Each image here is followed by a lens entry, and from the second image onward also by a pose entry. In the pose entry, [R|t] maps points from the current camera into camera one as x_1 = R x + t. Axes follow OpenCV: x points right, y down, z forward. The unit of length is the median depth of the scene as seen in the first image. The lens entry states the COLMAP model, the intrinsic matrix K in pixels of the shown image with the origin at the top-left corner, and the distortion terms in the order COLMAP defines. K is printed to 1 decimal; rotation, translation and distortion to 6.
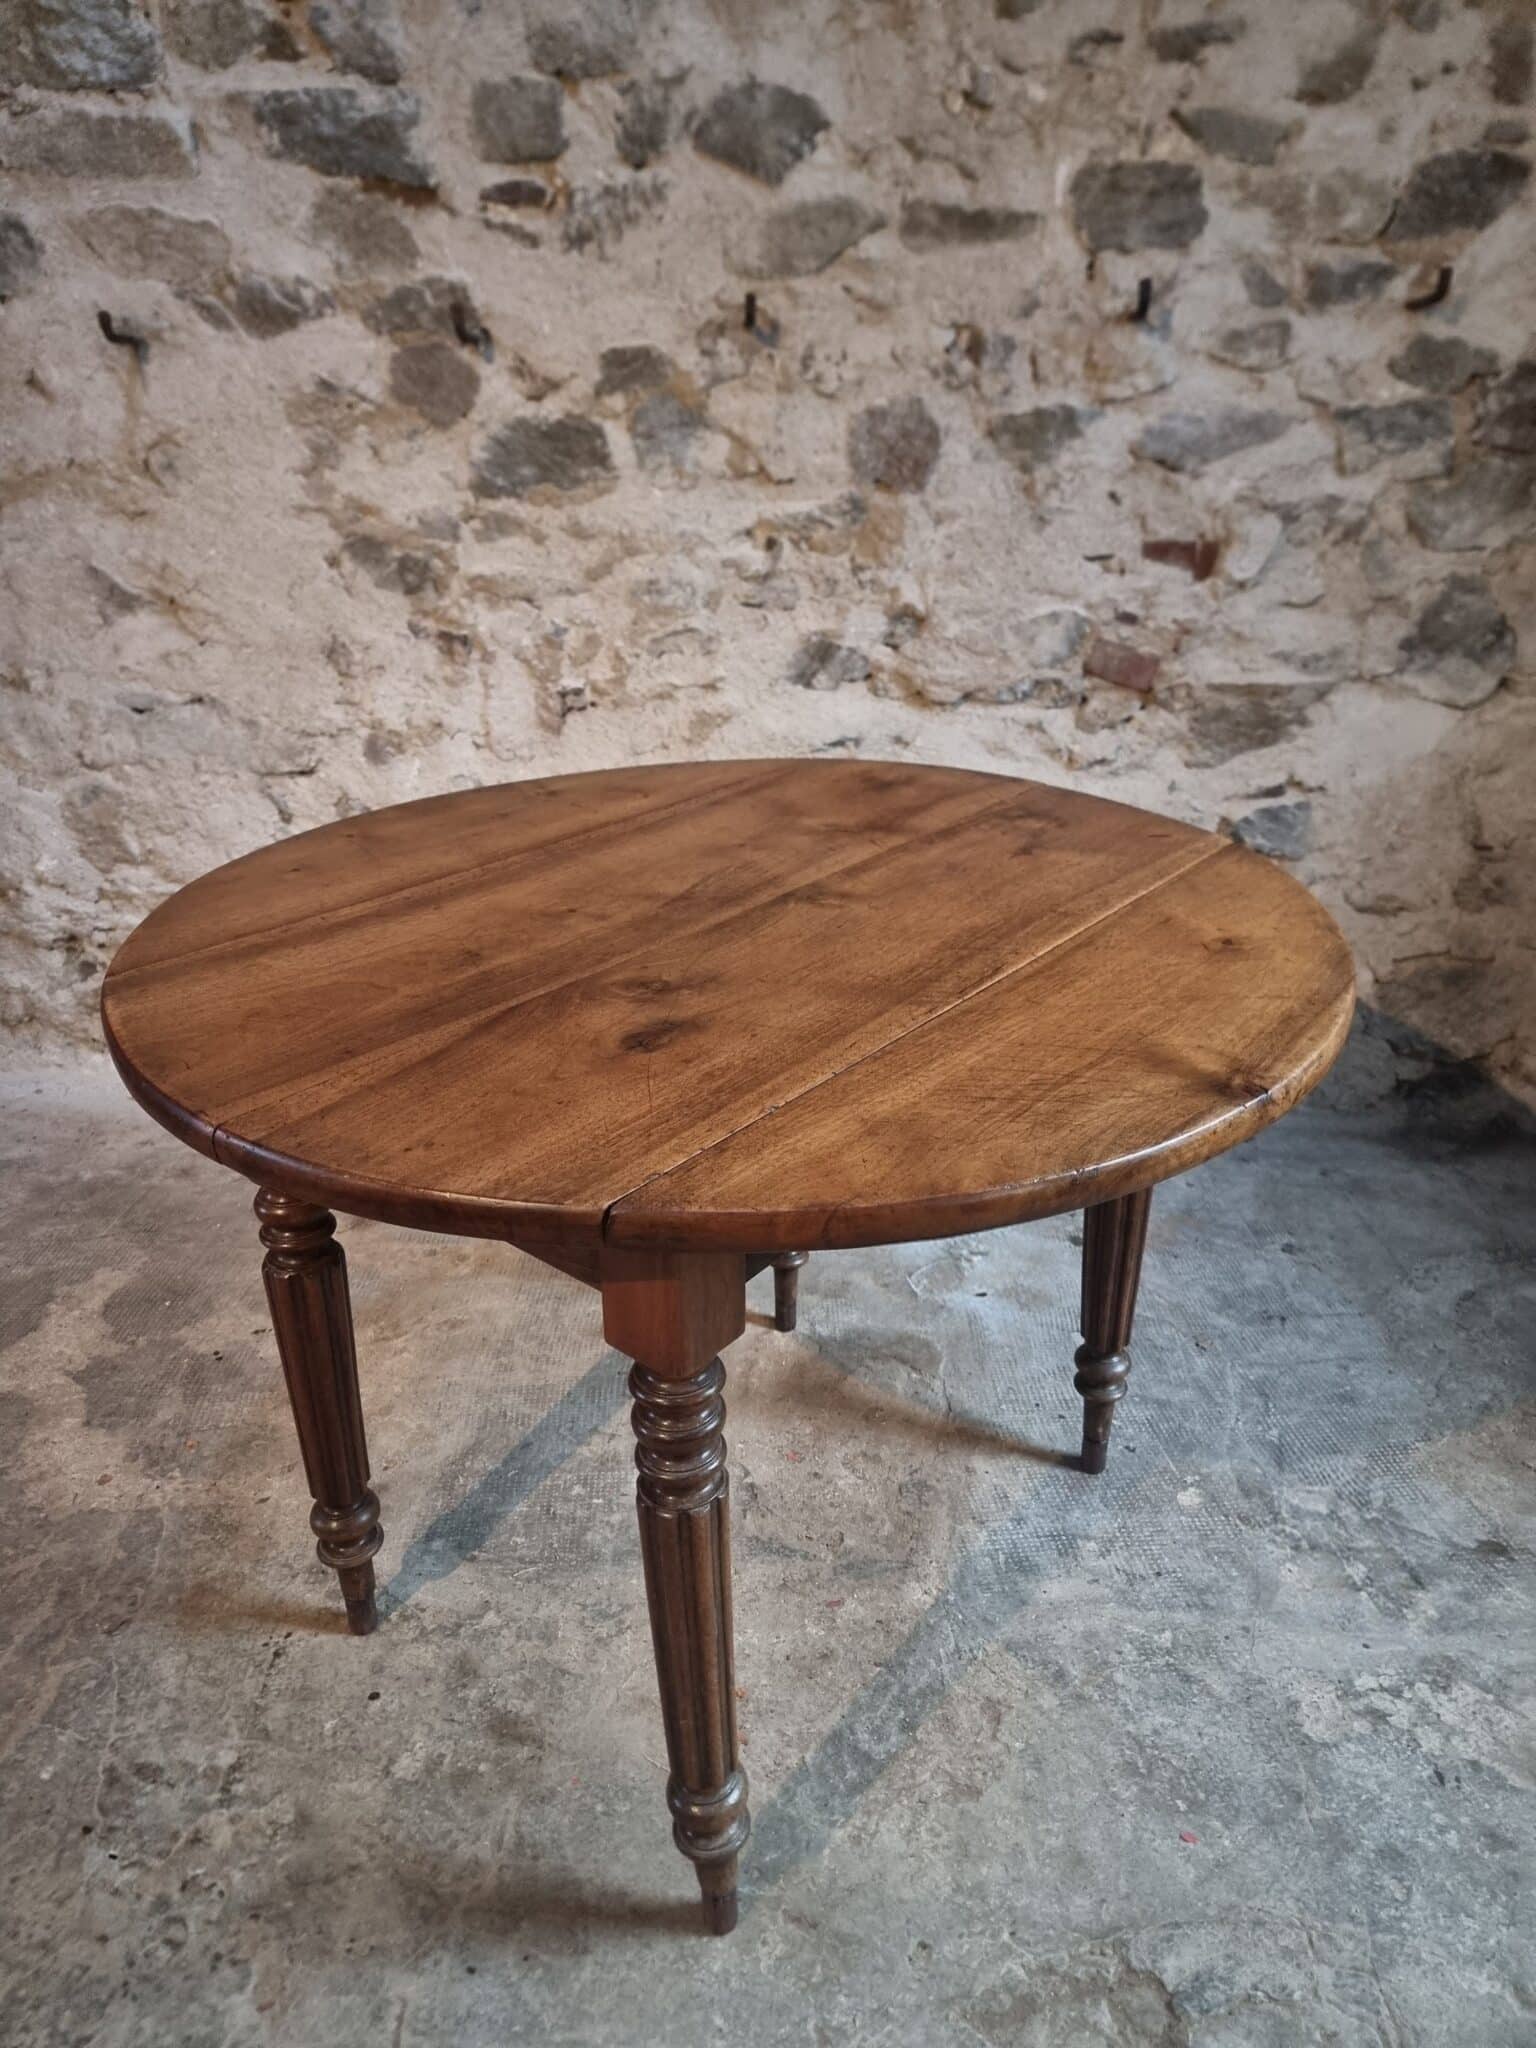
lens RADIAL K [[1424.7, 0, 744.5], [0, 1424.7, 1027.0], [0, 0, 1]] dist [0.057397, -0.060609]
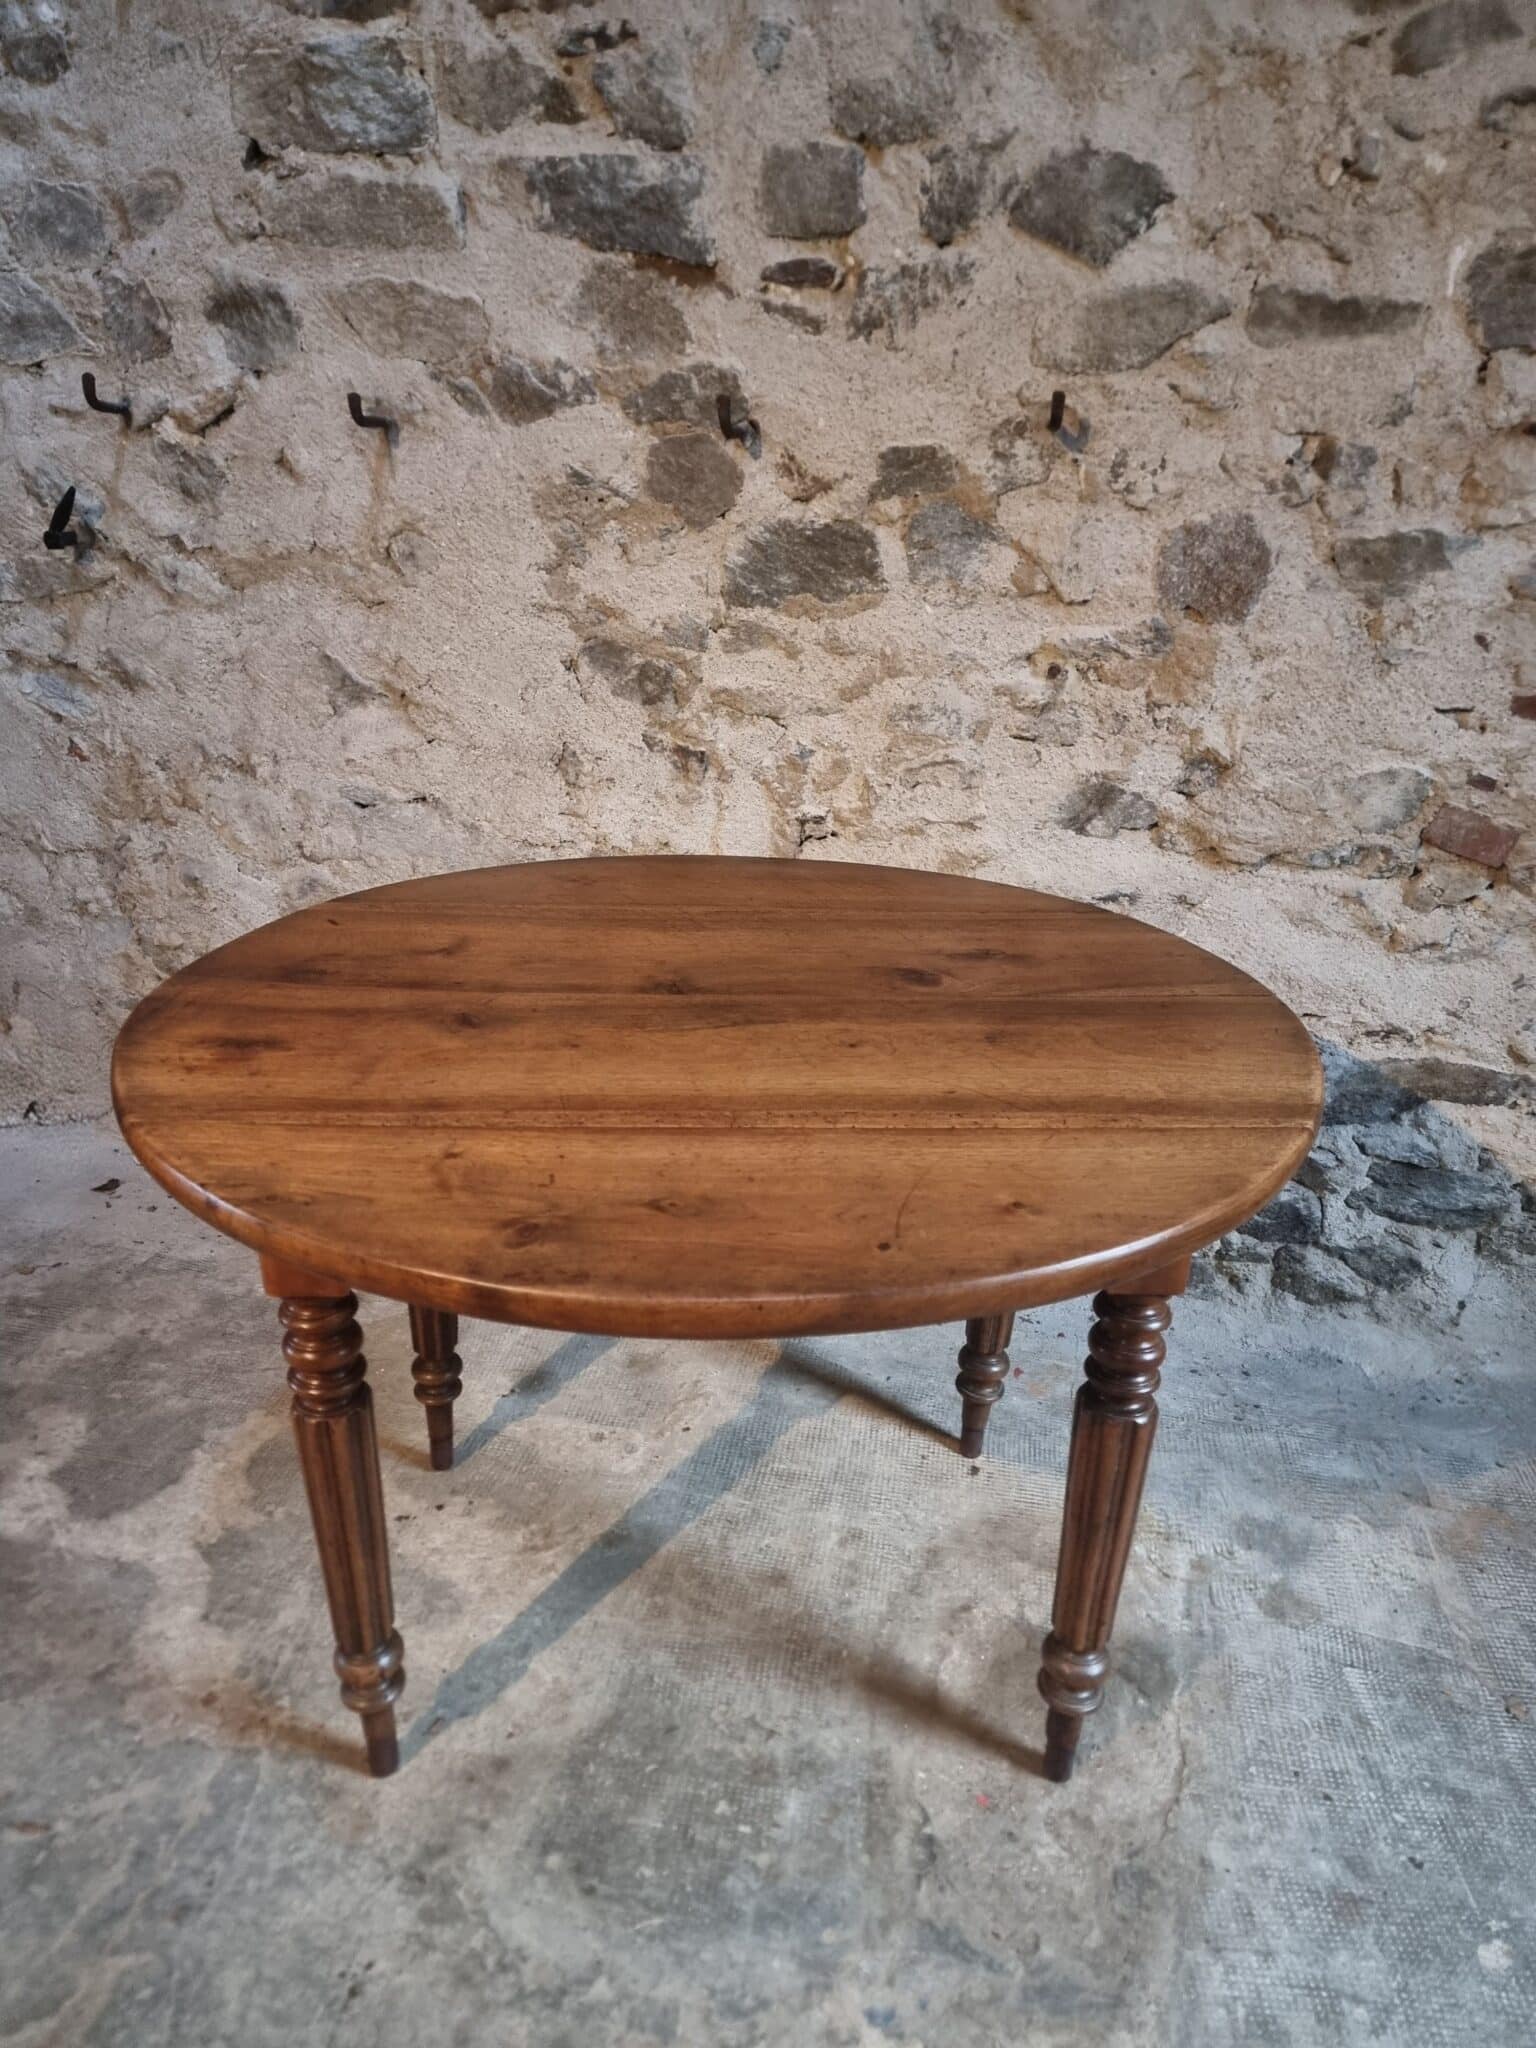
lens RADIAL K [[1407.7, 0, 763.2], [0, 1407.7, 1039.4], [0, 0, 1]] dist [0.065914, -0.062447]
pose [[0.985004, 0.091762, -0.146102, -0.009348], [-0.093161, 0.995647, -0.002745, -0.096485], [0.145215, 0.016315, 0.989266, 0.126120]]
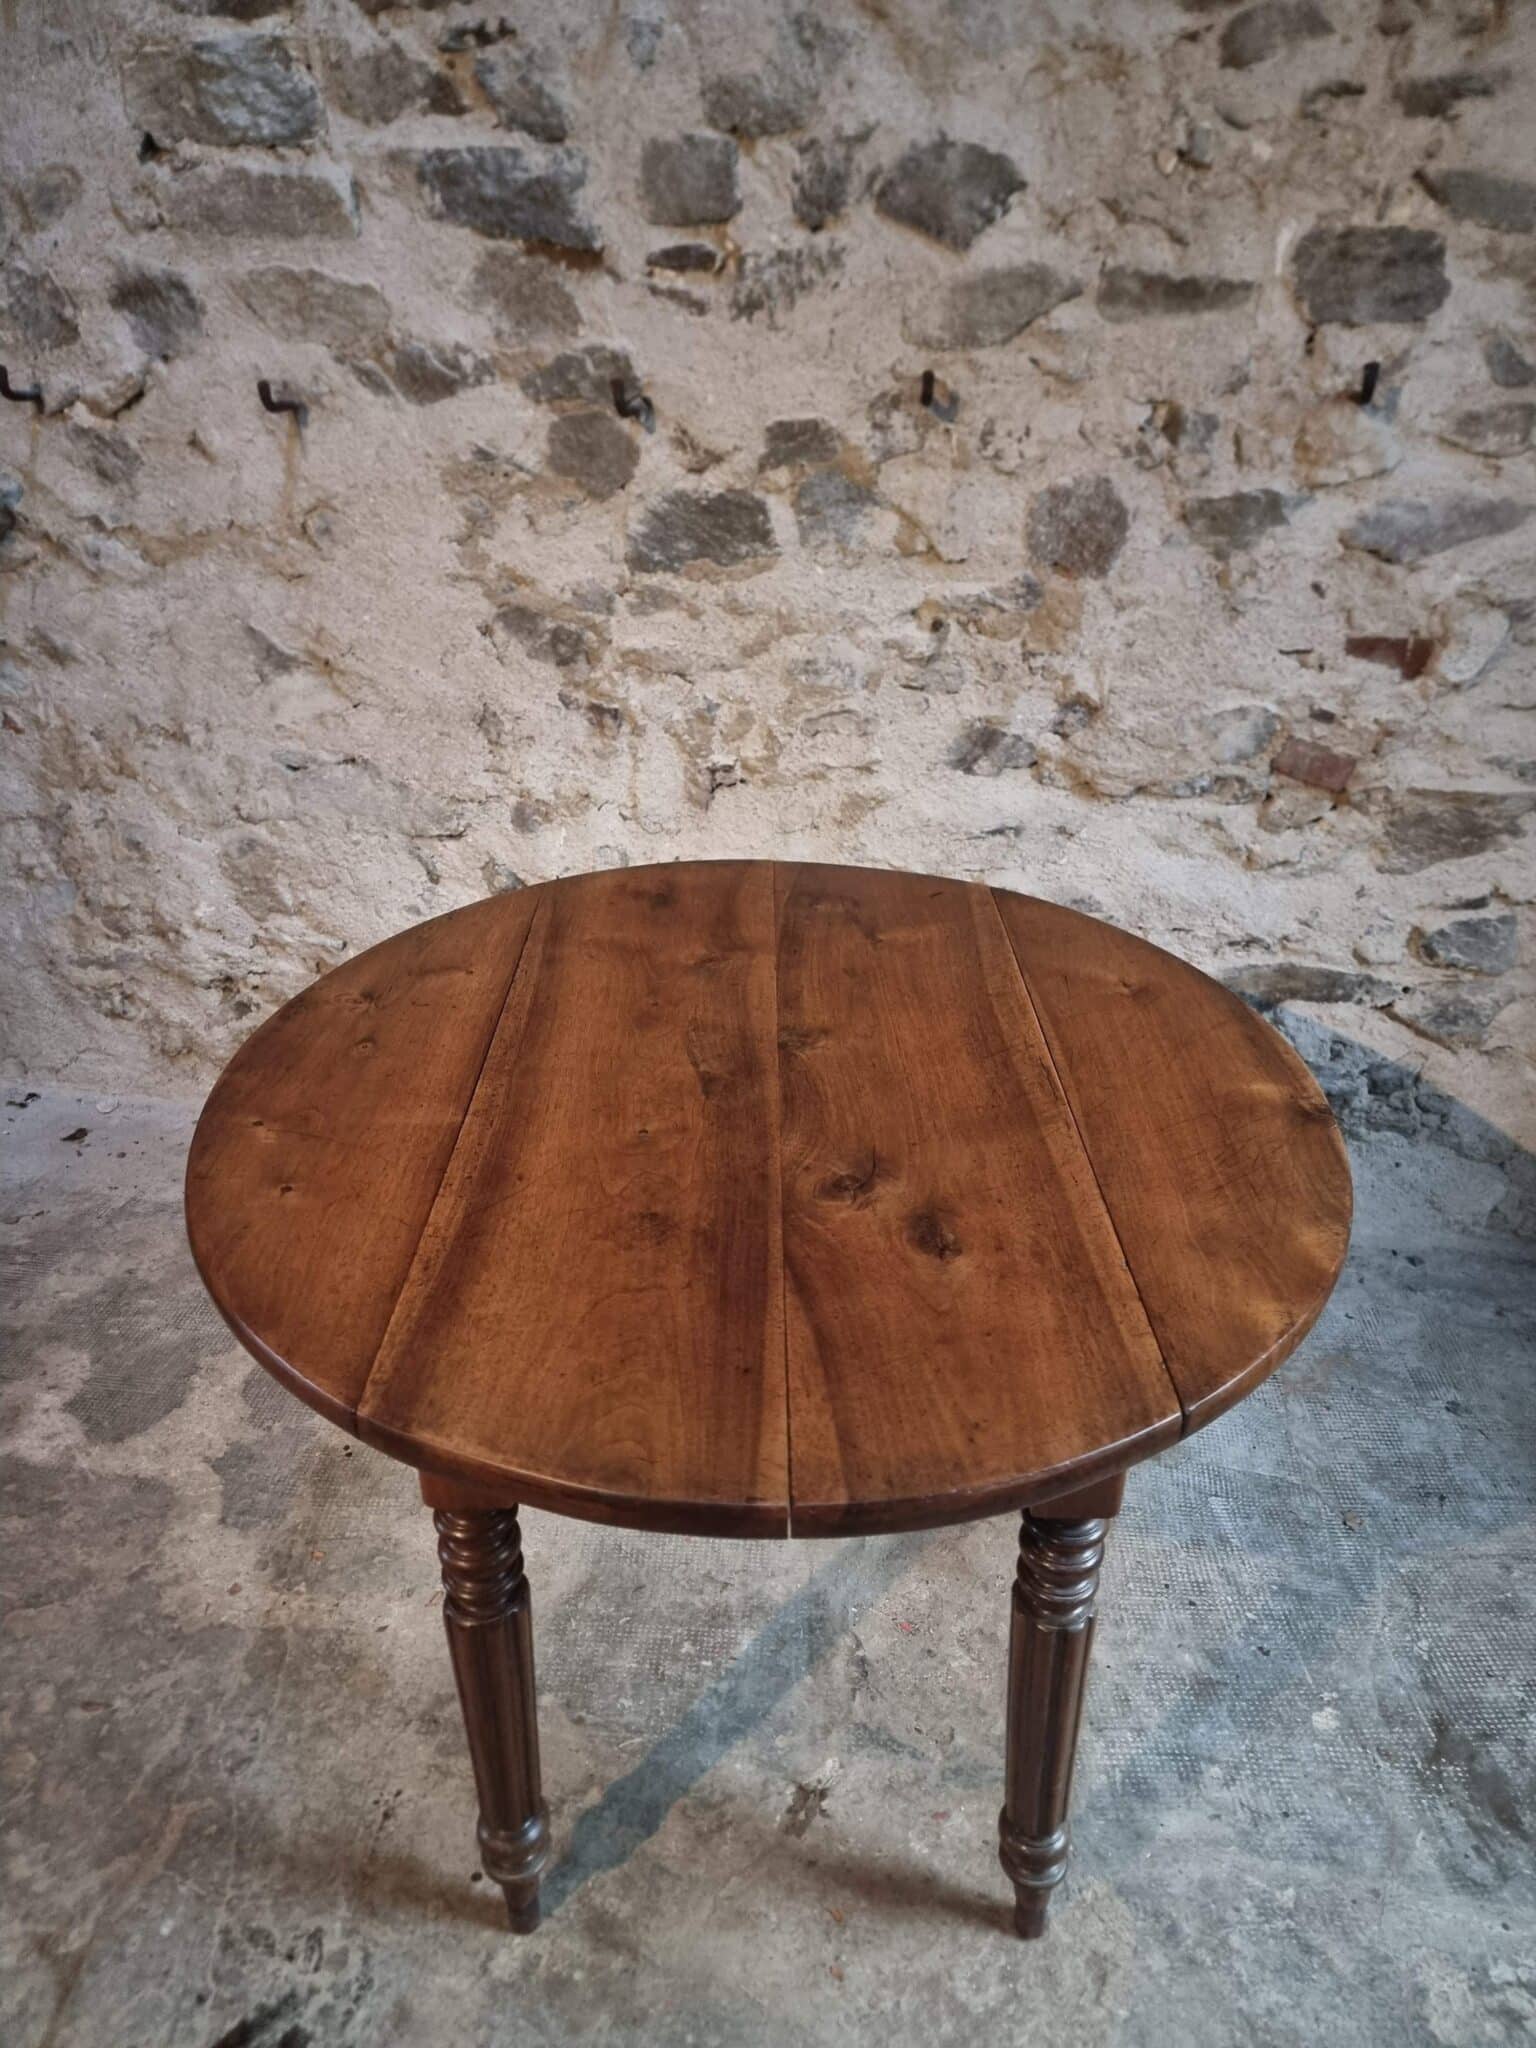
lens RADIAL K [[1416.4, 0, 746.7], [0, 1416.4, 1033.8], [0, 0, 1]] dist [0.066229, -0.067070]
pose [[0.993661, 0.050760, -0.100304, 0.001734], [-0.043531, 0.996382, 0.072996, -0.133580], [0.103646, -0.068167, 0.992276, 0.036812]]
